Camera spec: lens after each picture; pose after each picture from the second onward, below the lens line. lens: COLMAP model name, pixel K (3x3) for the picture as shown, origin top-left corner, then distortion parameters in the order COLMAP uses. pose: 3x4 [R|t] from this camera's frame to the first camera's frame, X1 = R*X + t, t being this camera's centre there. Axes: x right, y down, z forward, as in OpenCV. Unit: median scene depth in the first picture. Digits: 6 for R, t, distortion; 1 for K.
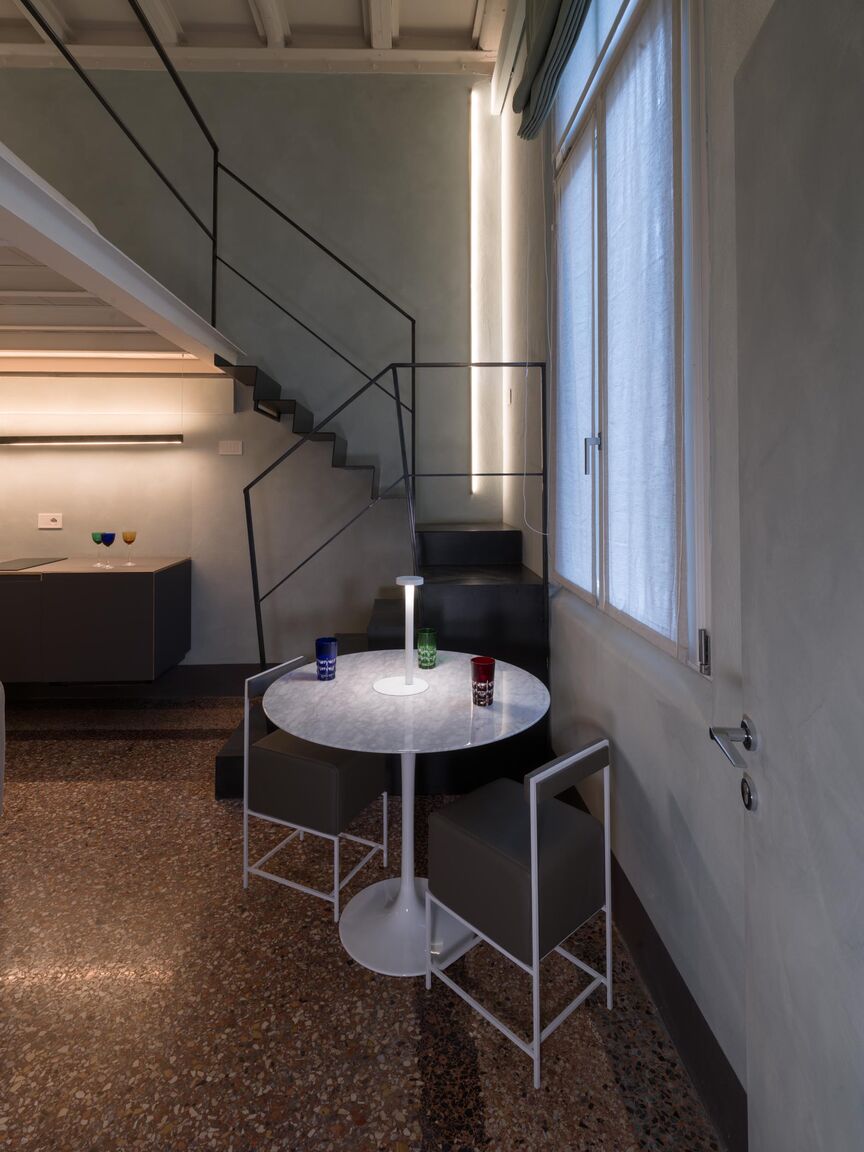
lens RADIAL K [[590.2, 0, 427.3], [0, 590.2, 462.8], [0, 0, 1]] dist [0.007574, 0.001702]
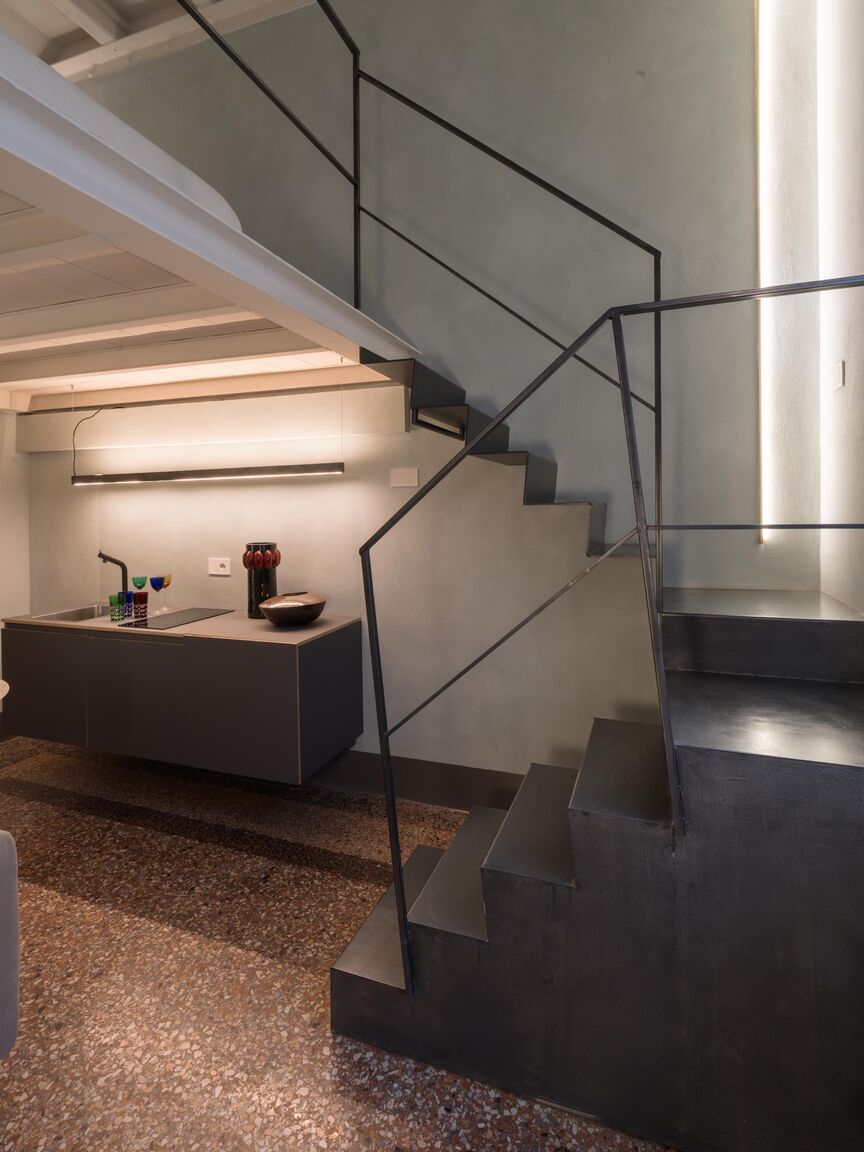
lens RADIAL K [[590.2, 0, 442.2], [0, 590.2, 507.0], [0, 0, 1]] dist [0.007574, 0.001702]
pose [[0.927818, -0.005851, -0.372988, -0.004196], [0.018073, 0.999408, 0.029278, -0.011084], [0.372596, -0.033905, 0.927374, 0.371573]]
